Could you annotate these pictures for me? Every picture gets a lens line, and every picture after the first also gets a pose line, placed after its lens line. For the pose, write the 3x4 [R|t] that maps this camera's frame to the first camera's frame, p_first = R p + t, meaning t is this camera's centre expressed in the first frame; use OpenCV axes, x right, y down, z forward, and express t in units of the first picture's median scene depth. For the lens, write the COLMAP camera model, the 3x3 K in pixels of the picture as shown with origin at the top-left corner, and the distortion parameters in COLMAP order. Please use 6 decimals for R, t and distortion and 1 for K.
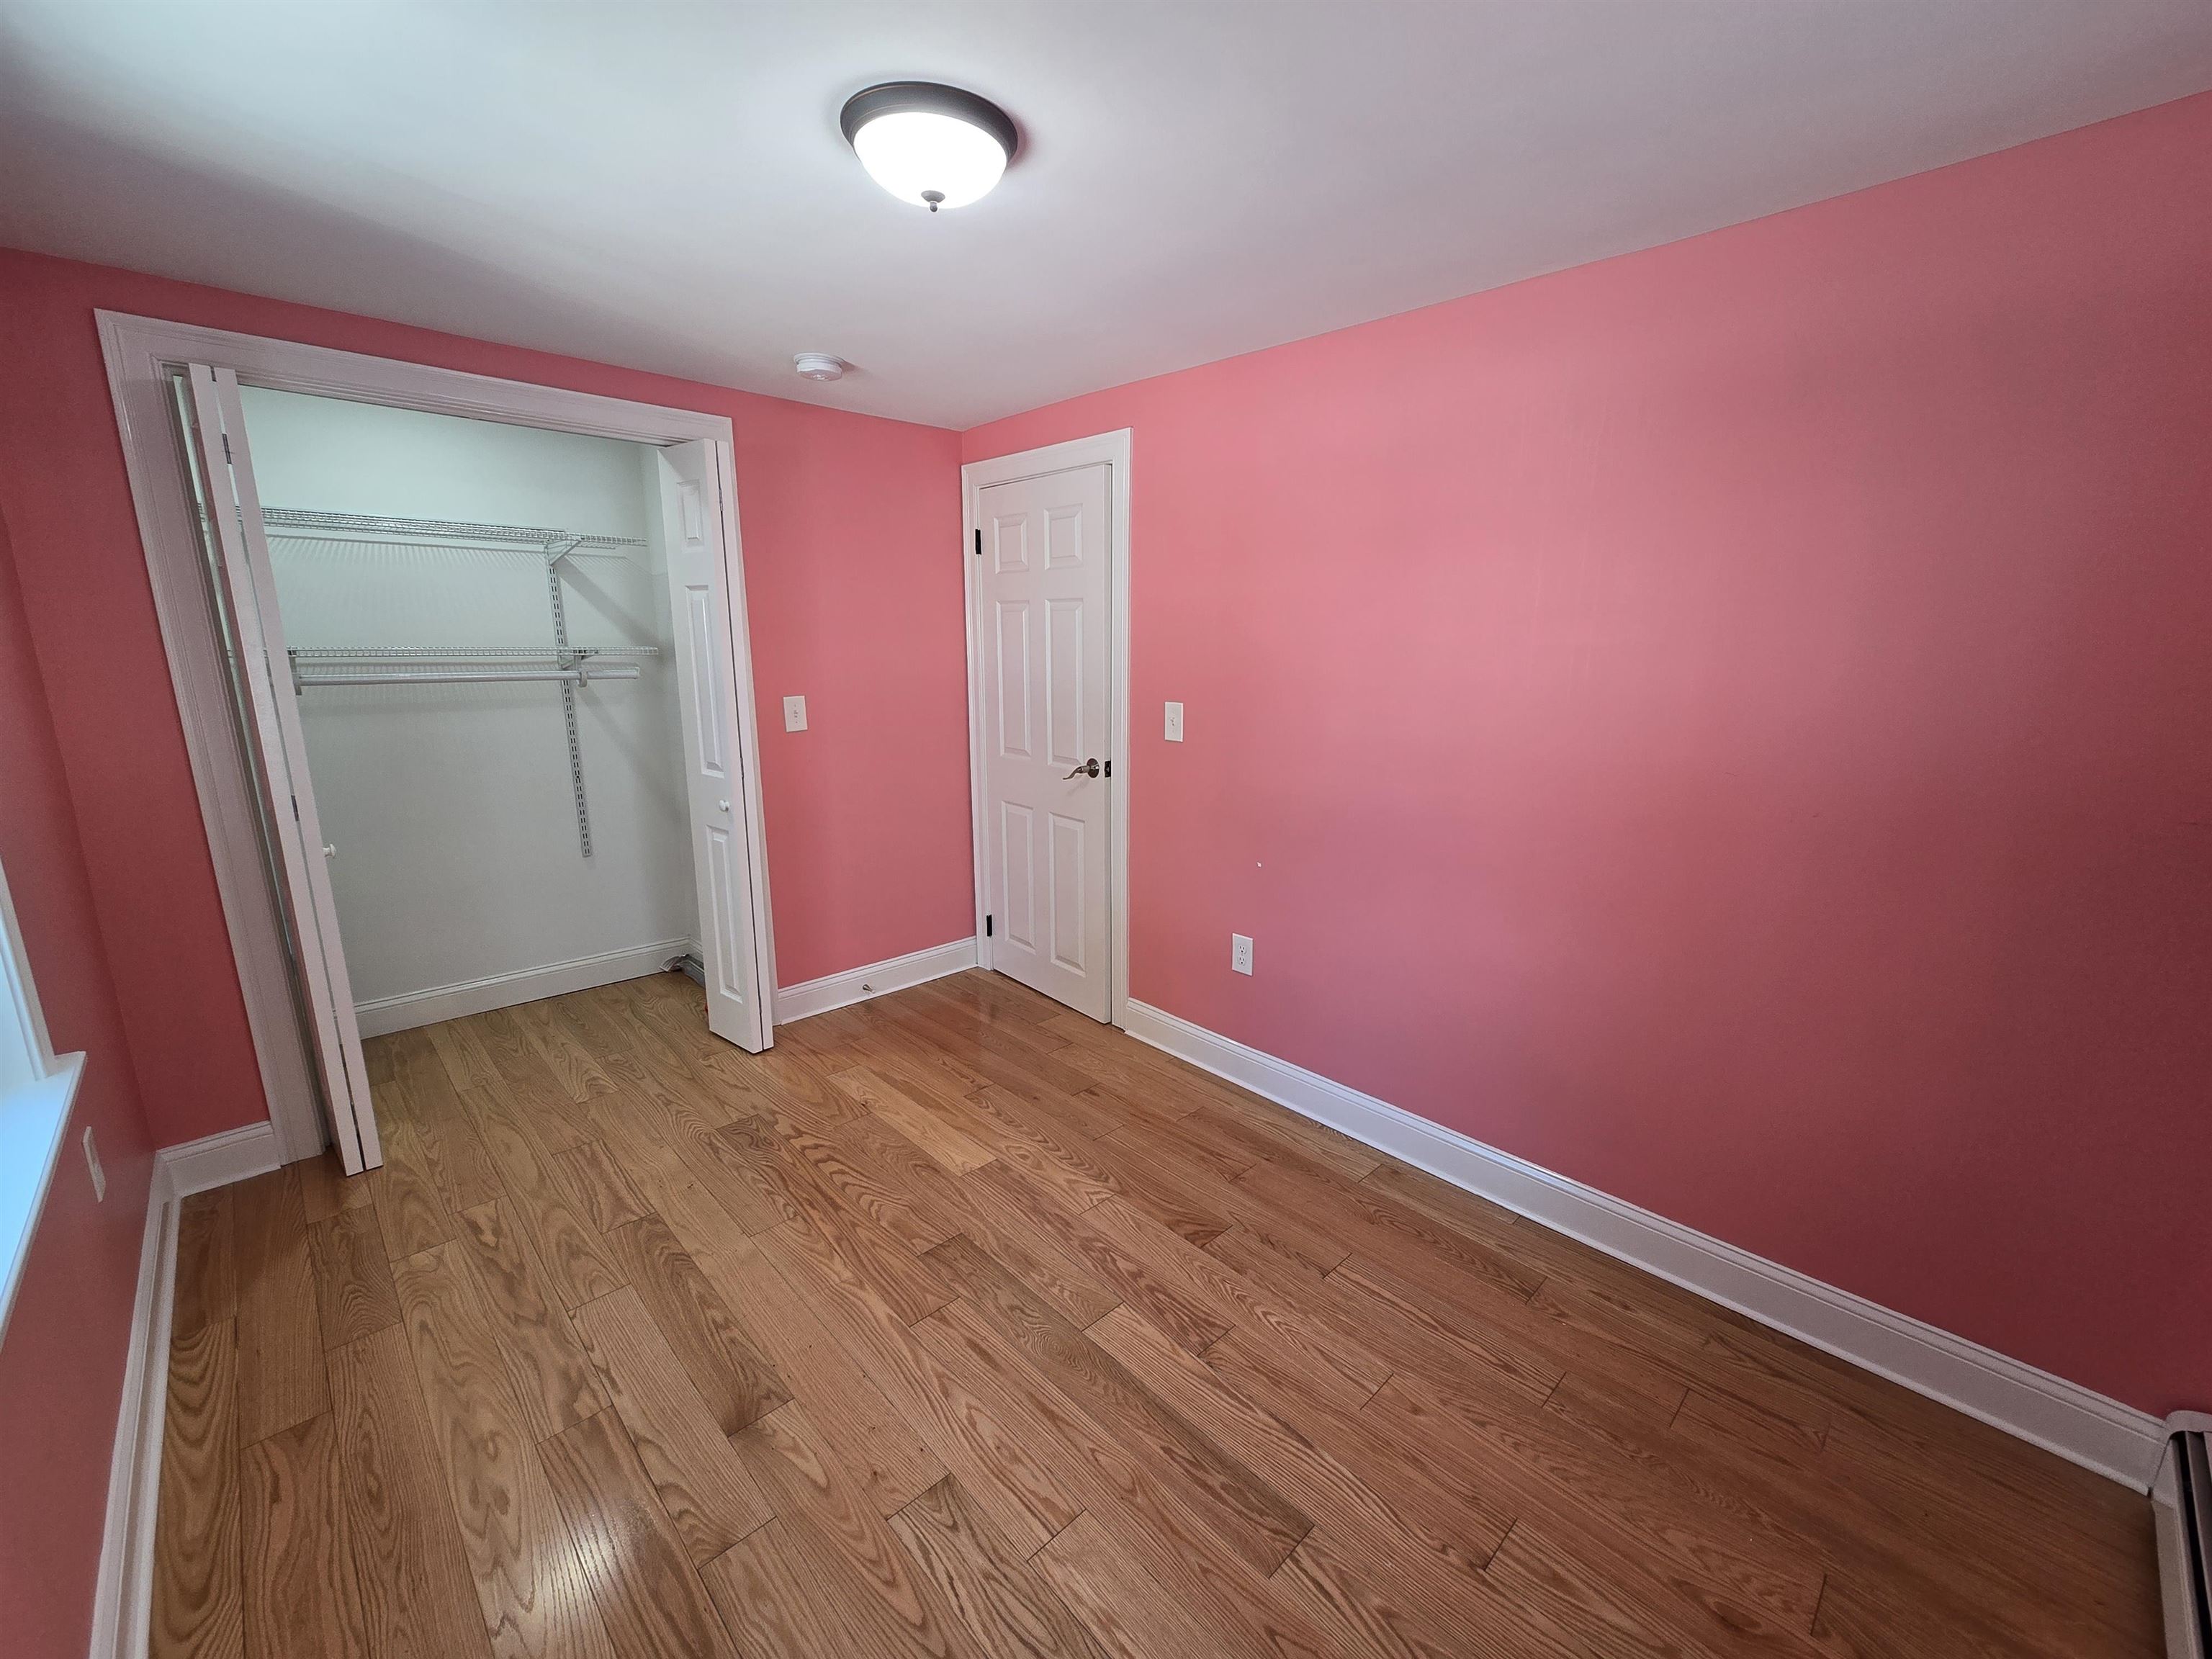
lens RADIAL K [[900.3, 0, 1125.1], [0, 900.3, 828.1], [0, 0, 1]] dist [-0.000750, -0.000119]
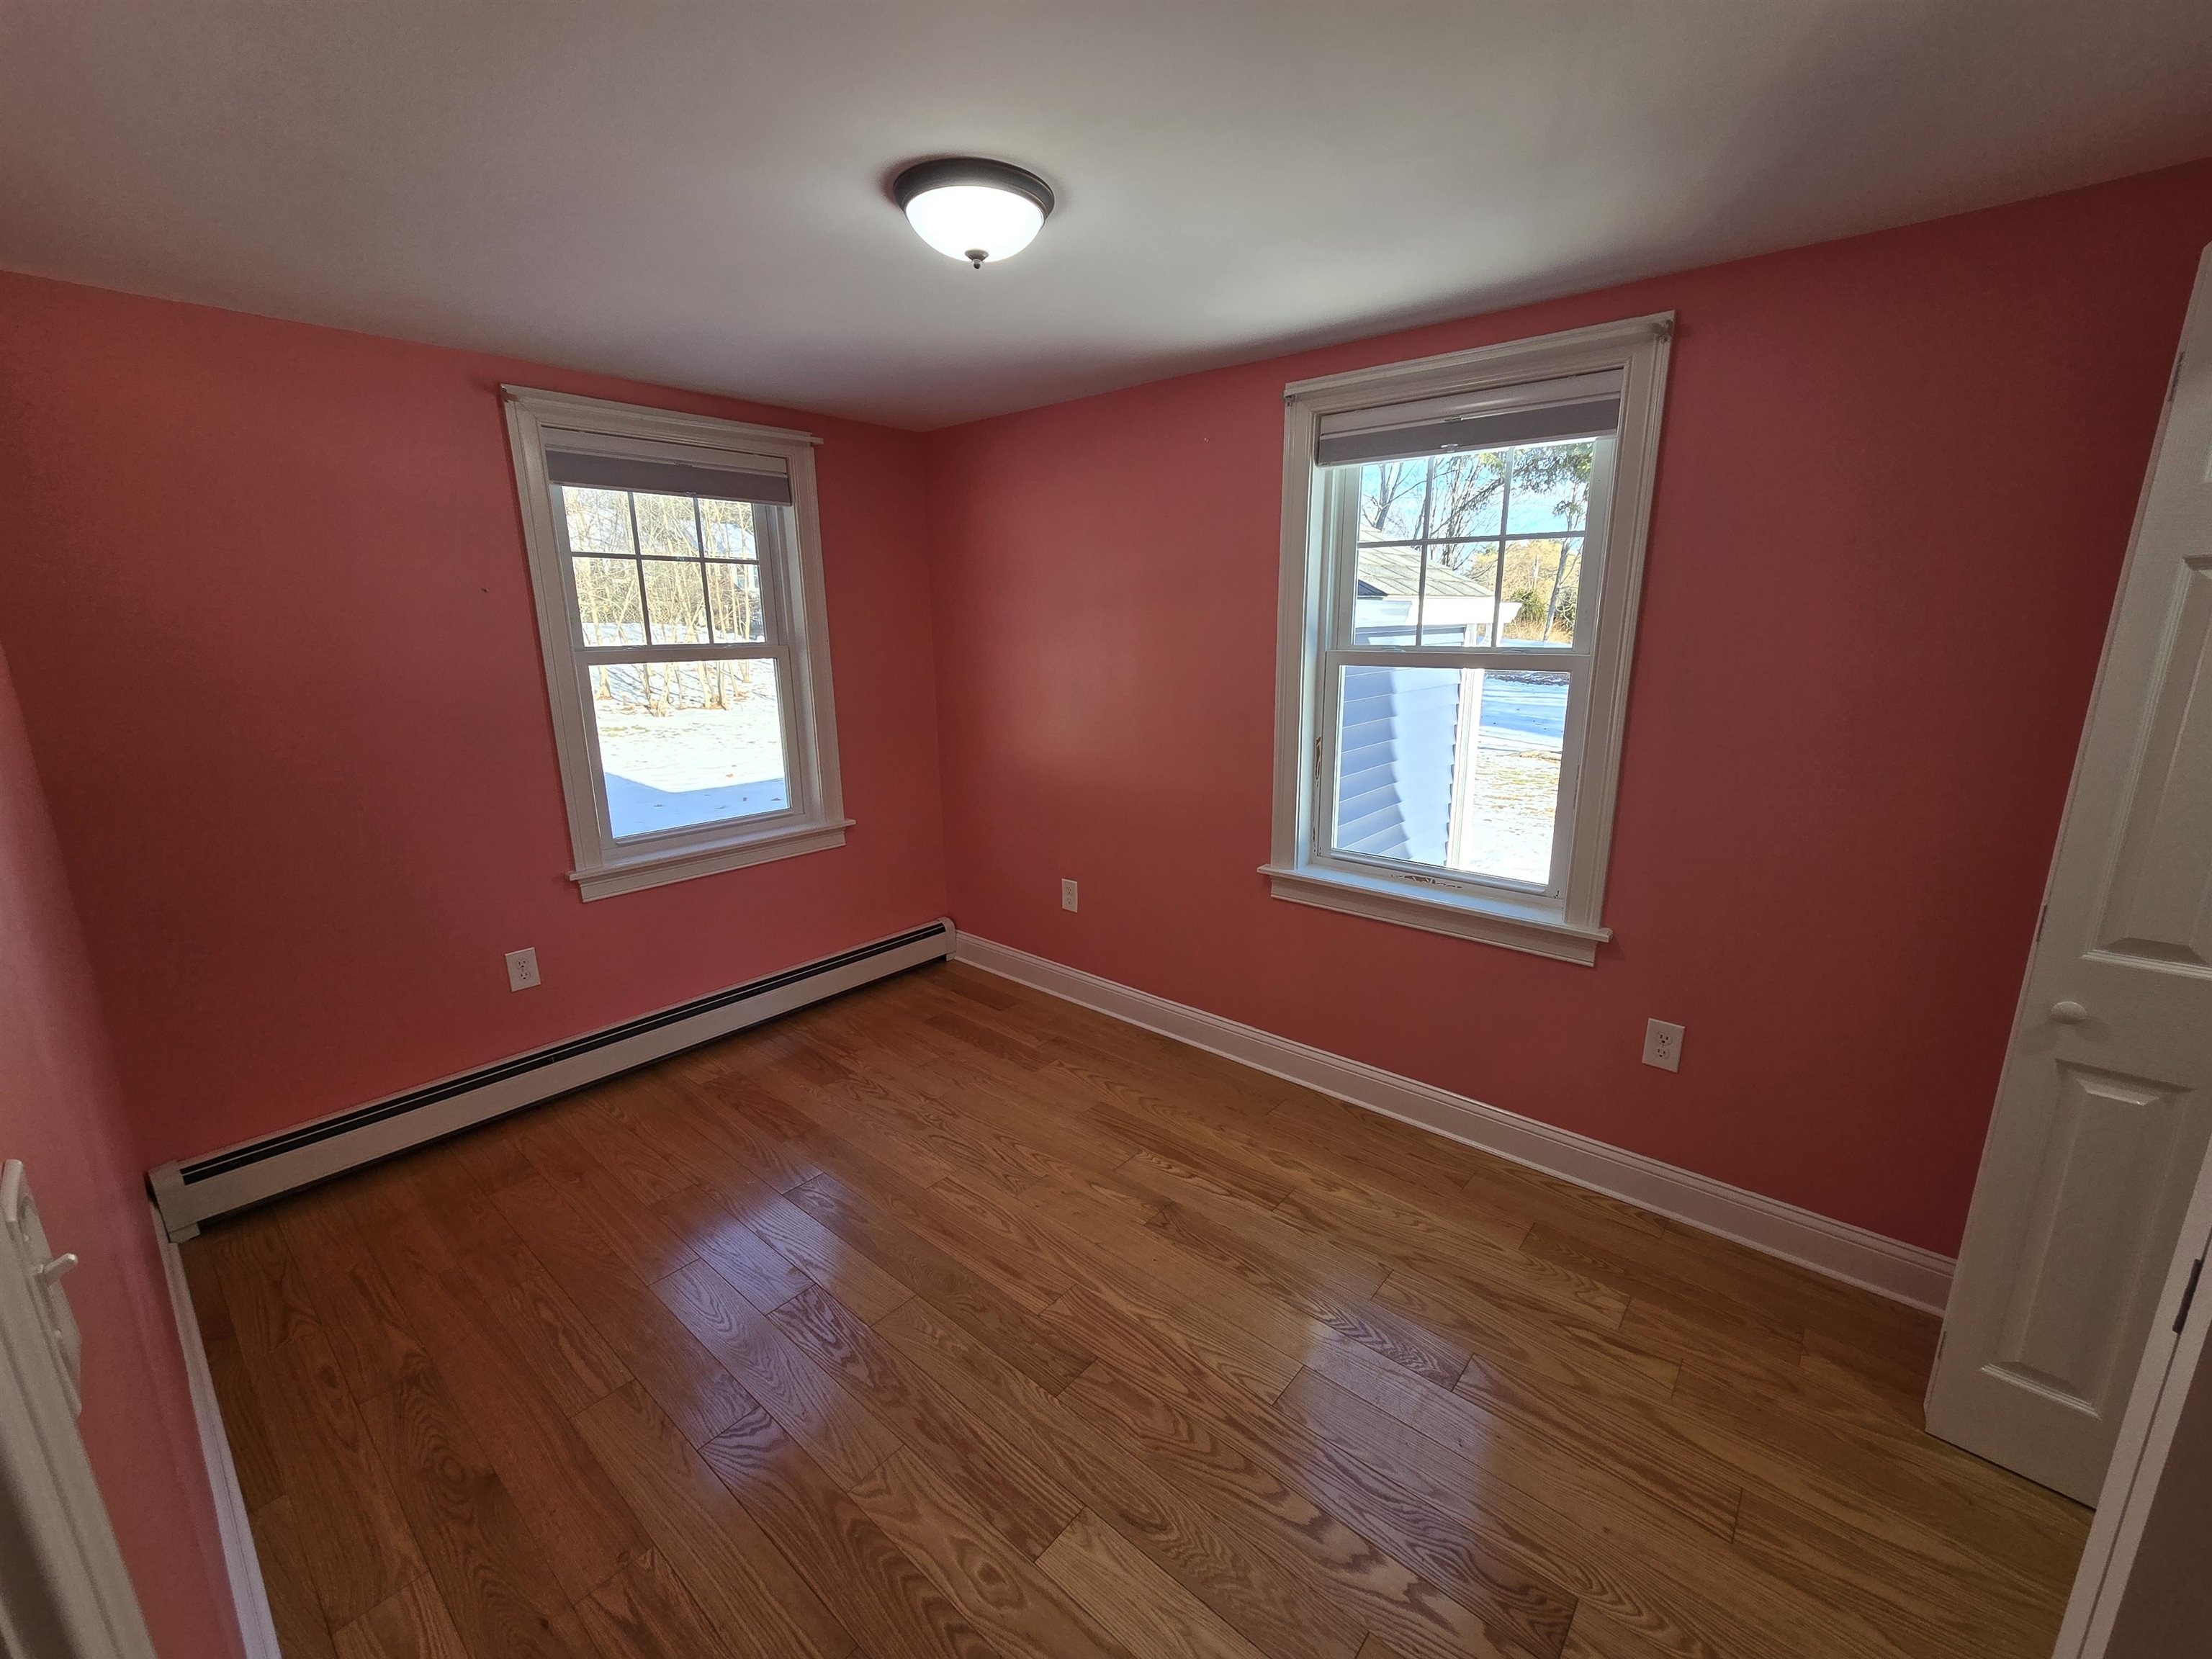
lens RADIAL K [[900.7, 0, 1106.0], [0, 900.7, 829.5], [0, 0, 1]] dist [0.000121, -0.000215]
pose [[-0.996584, 0.019902, -0.080150, -0.185748], [-0.016929, 0.900684, 0.434145, -0.387909], [0.080830, 0.434019, -0.897270, 1.625773]]
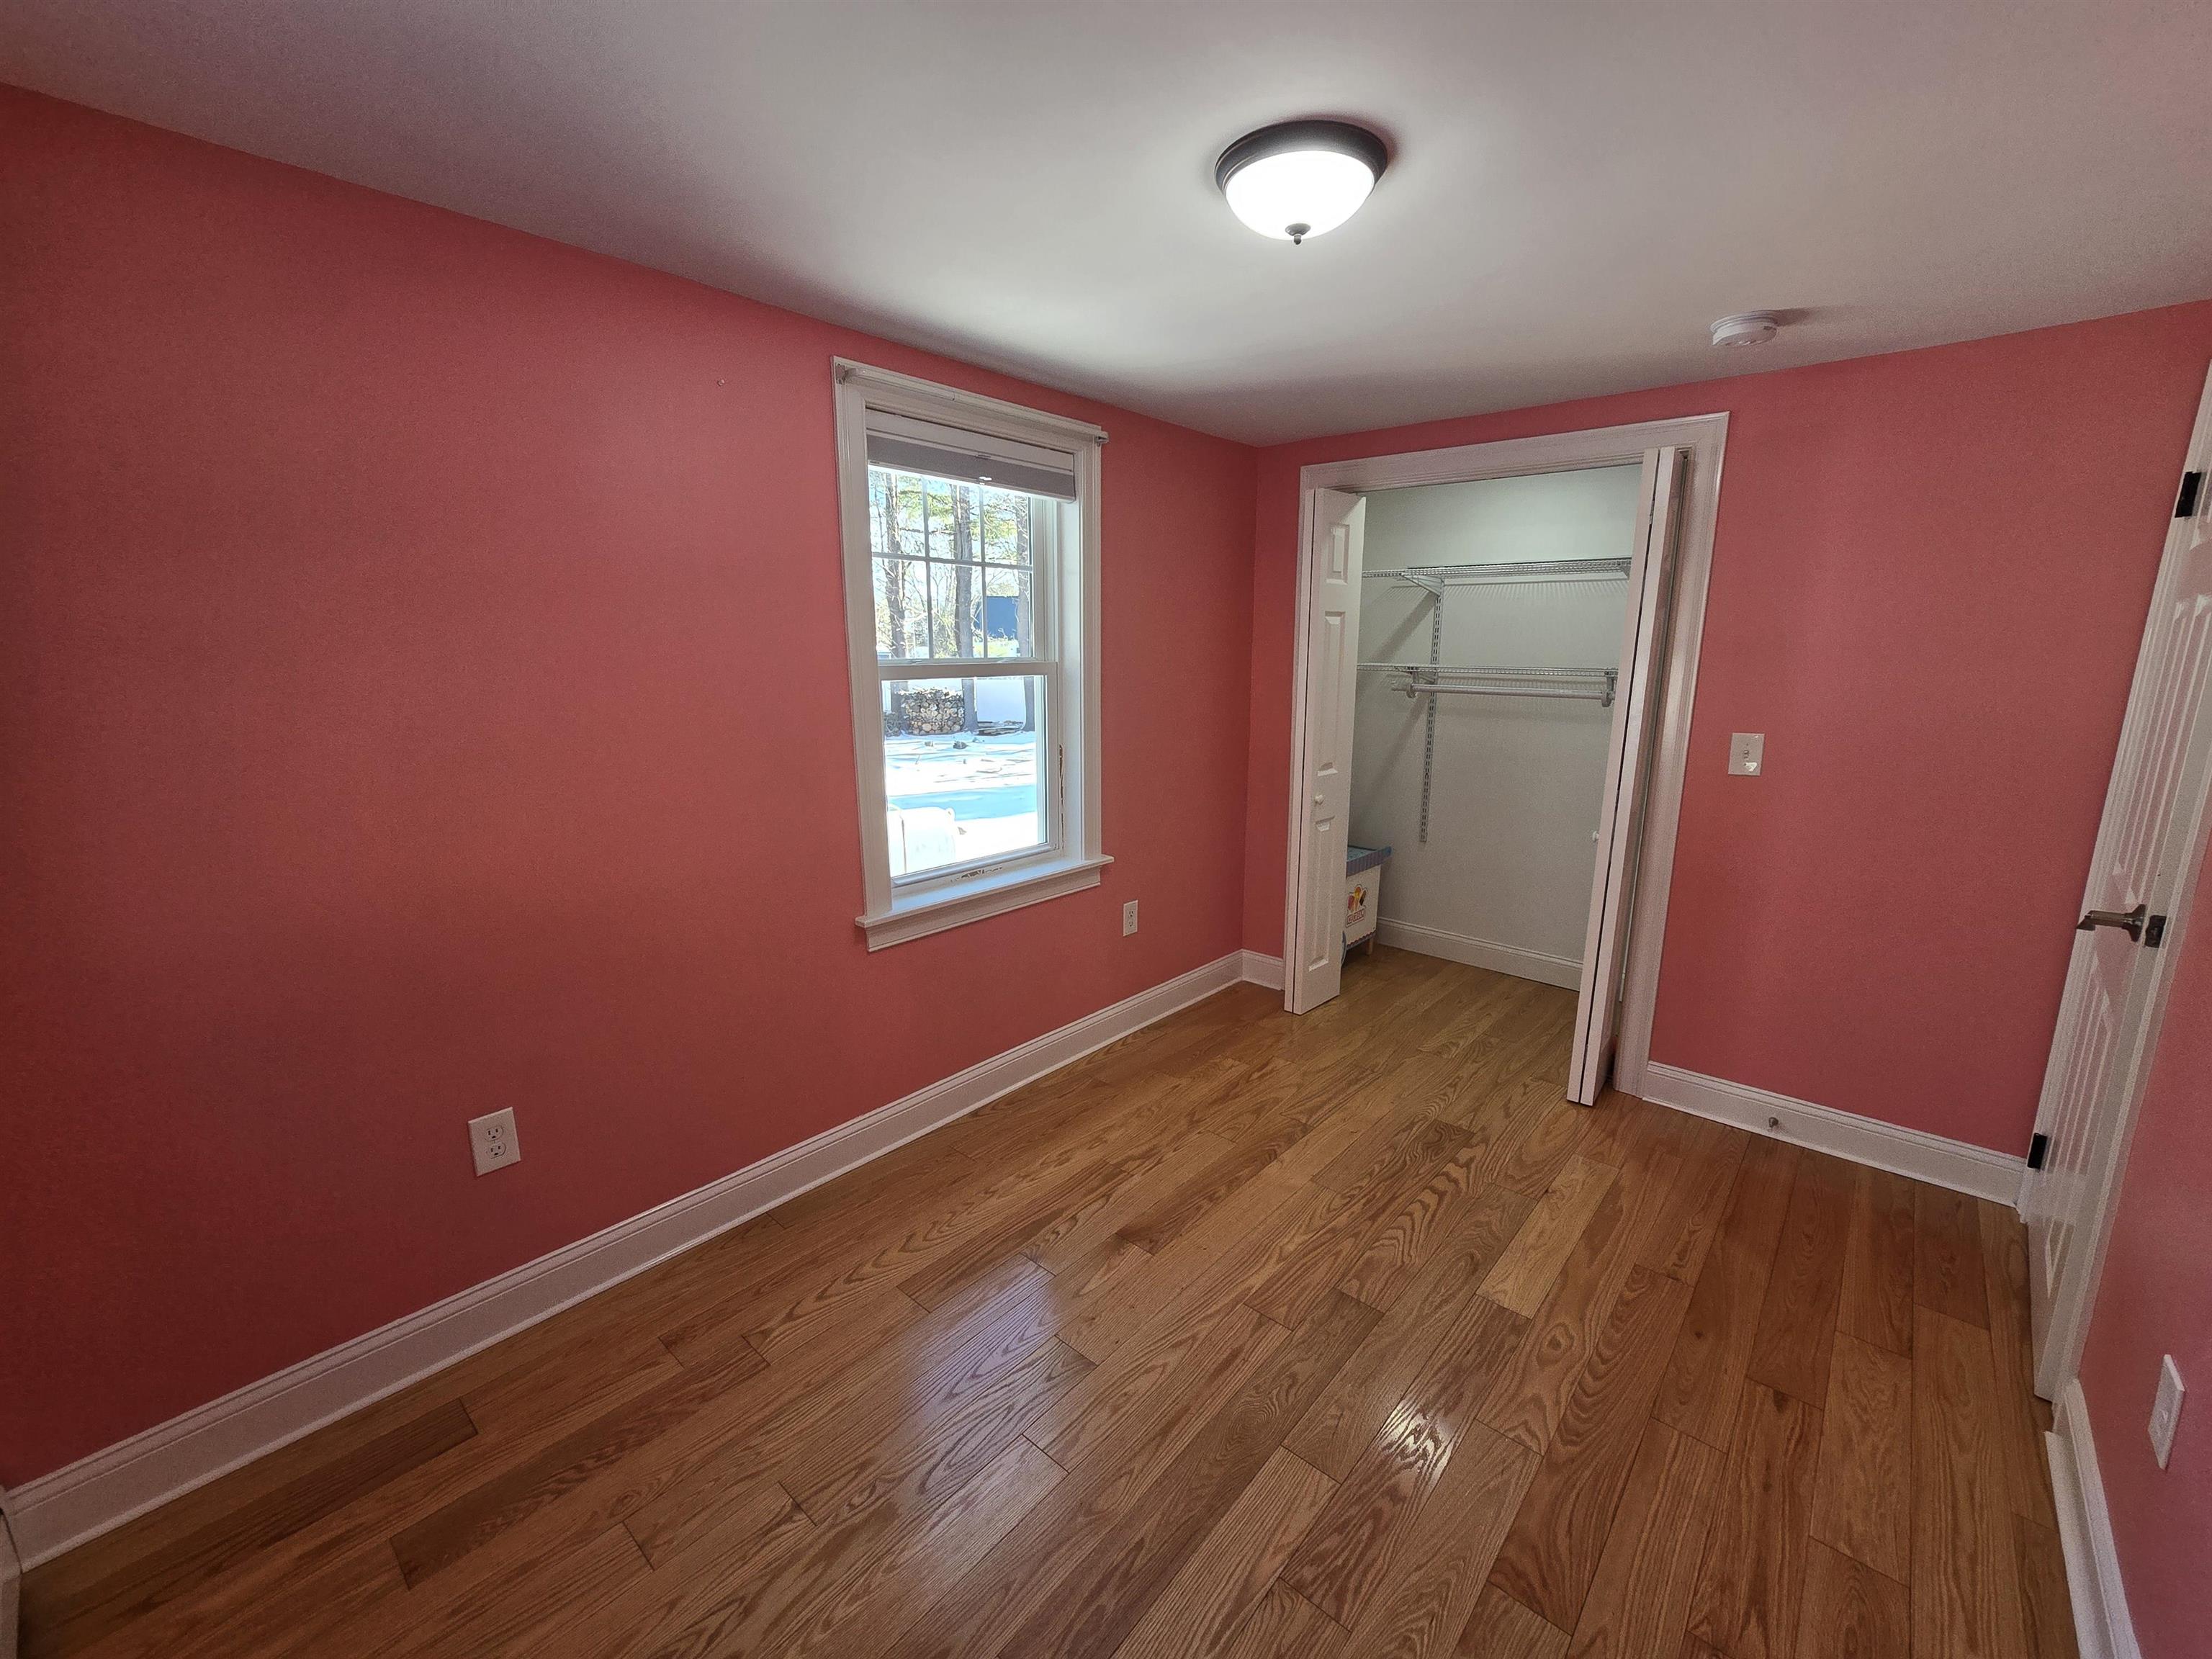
lens RADIAL K [[912.2, 0, 1136.1], [0, 912.2, 830.5], [0, 0, 1]] dist [-0.000600, 0.000202]
pose [[0.086269, 0.193469, -0.977306, 0.646679], [-0.216677, 0.961126, 0.171139, -0.129968], [0.972424, 0.196996, 0.124836, 0.589601]]
